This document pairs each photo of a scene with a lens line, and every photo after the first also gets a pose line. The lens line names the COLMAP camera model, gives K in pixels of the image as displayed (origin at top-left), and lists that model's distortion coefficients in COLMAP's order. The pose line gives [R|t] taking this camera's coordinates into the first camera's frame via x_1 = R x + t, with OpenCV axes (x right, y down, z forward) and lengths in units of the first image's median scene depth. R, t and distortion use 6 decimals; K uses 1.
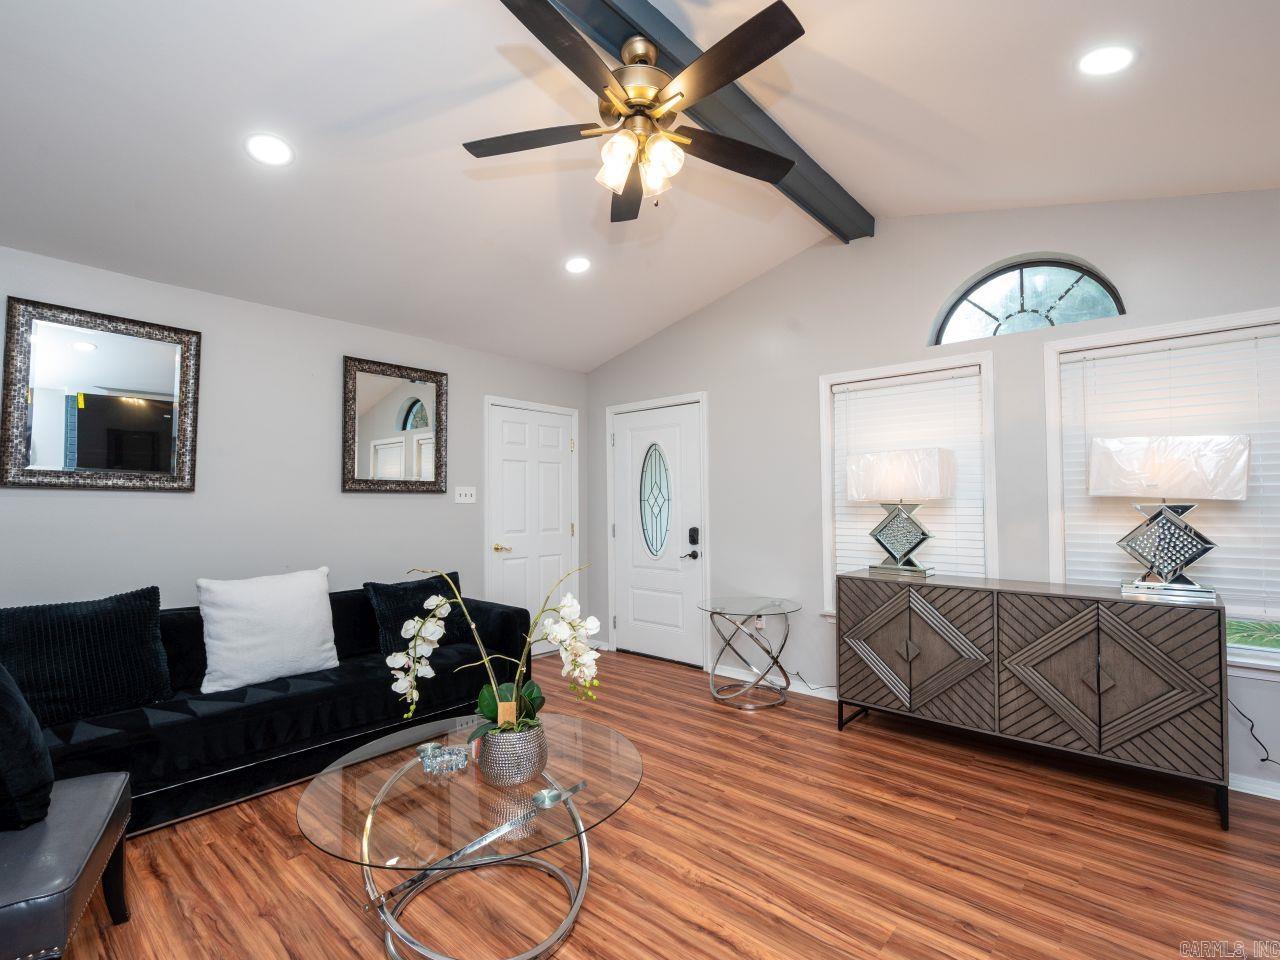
lens RADIAL K [[588.6, 0, 639.7], [0, 588.6, 495.6], [0, 0, 1]] dist [-0.036350, 0.000050]
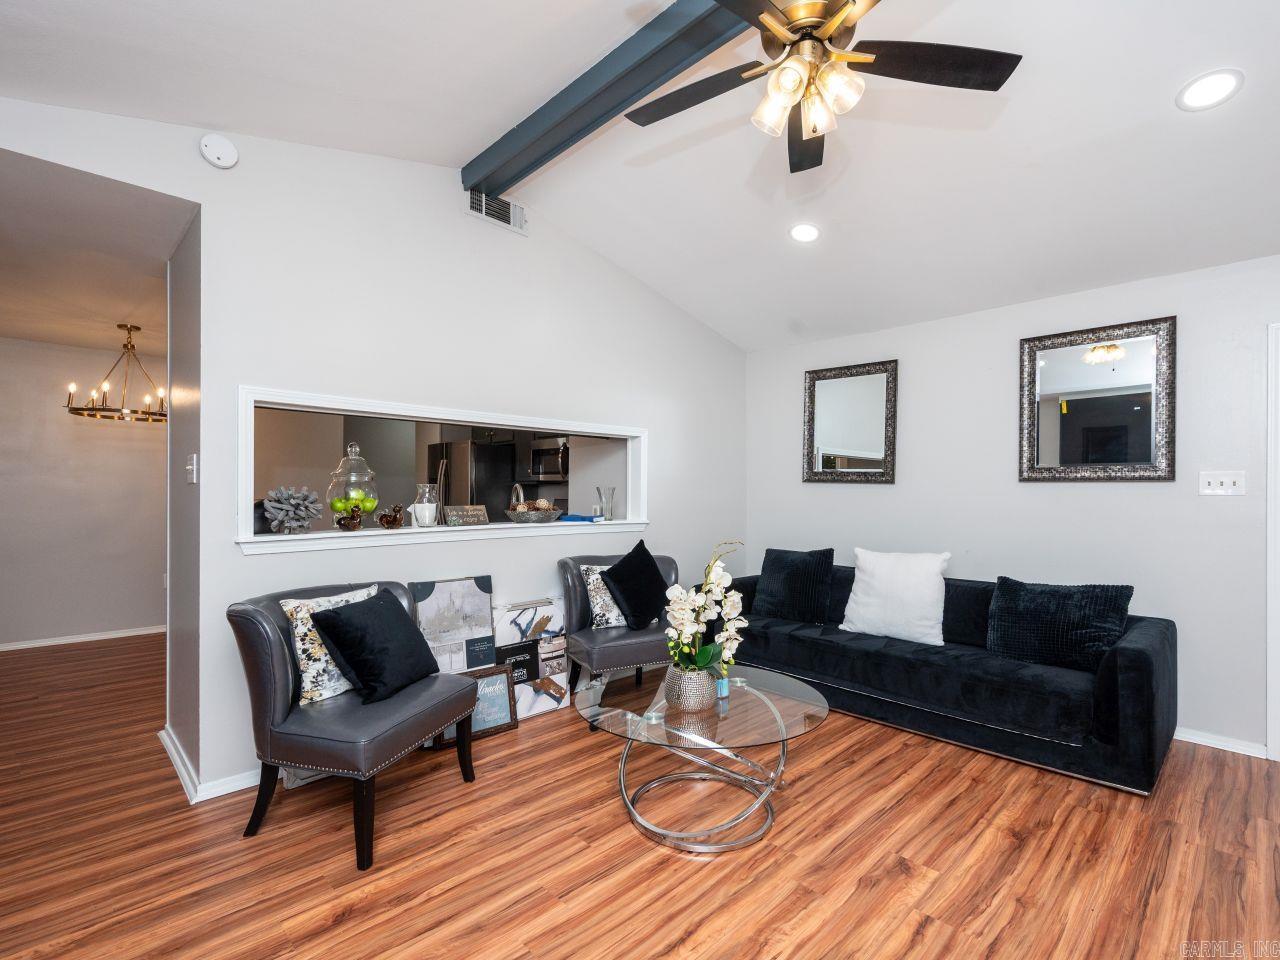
lens RADIAL K [[578.0, 0, 640.0], [0, 578.0, 480.0], [0, 0, 1]] dist [0.001444, 0.000275]
pose [[-0.048626, -0.018985, -0.998637, 0.560026], [0.006827, 0.999790, -0.019340, 0.006885], [0.998794, -0.007758, -0.048486, 0.499566]]
